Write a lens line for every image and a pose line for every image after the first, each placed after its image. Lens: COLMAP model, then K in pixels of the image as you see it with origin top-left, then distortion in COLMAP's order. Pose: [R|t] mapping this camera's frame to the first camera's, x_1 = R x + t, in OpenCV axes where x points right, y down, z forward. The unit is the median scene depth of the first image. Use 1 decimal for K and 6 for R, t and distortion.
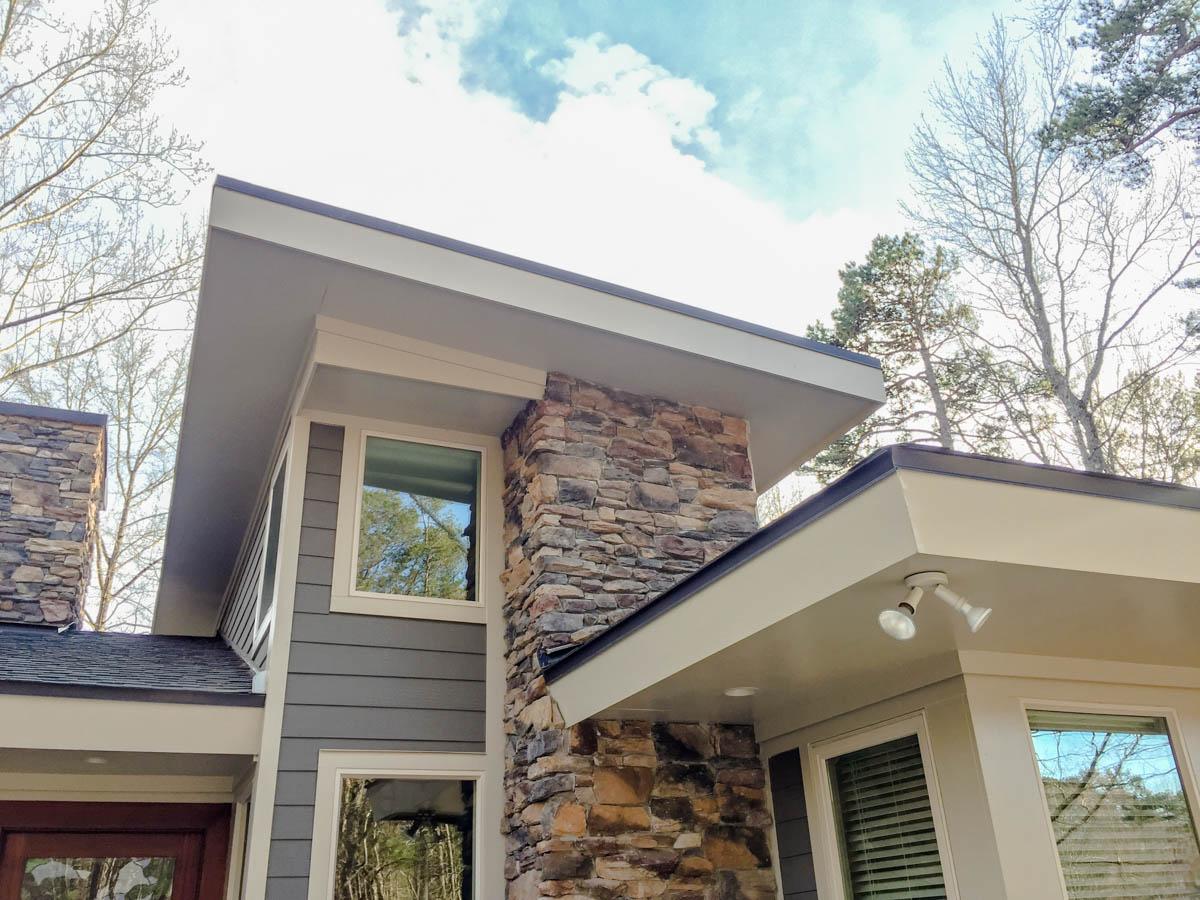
lens RADIAL K [[1011.6, 0, 589.9], [0, 1011.6, 442.7], [0, 0, 1]] dist [0.058145, -0.055507]
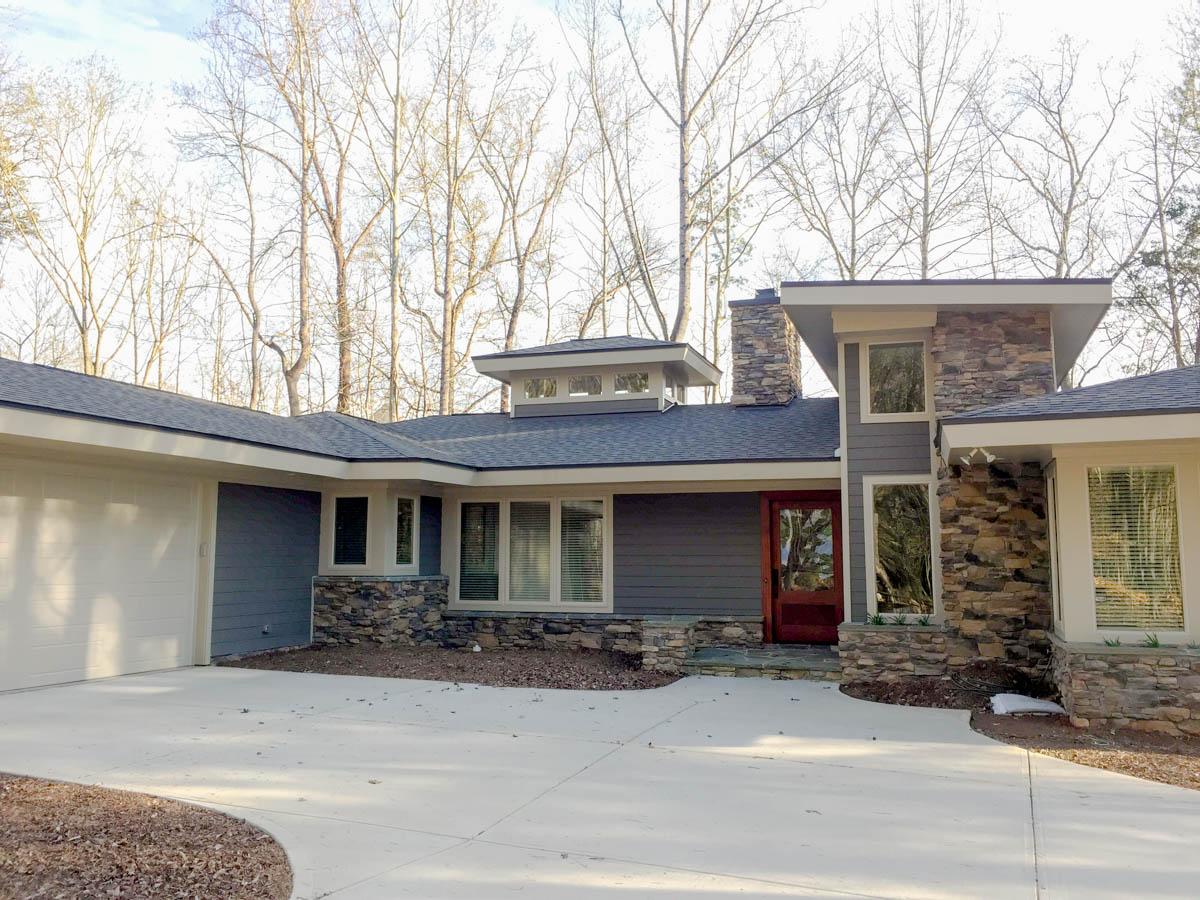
lens RADIAL K [[1011.6, 0, 602.5], [0, 1011.6, 444.3], [0, 0, 1]] dist [0.058145, -0.055507]
pose [[0.751495, -0.032242, -0.658951, 0.907085], [0.260767, 0.931989, 0.251789, -0.578881], [0.606017, -0.361051, 0.708792, -1.179501]]
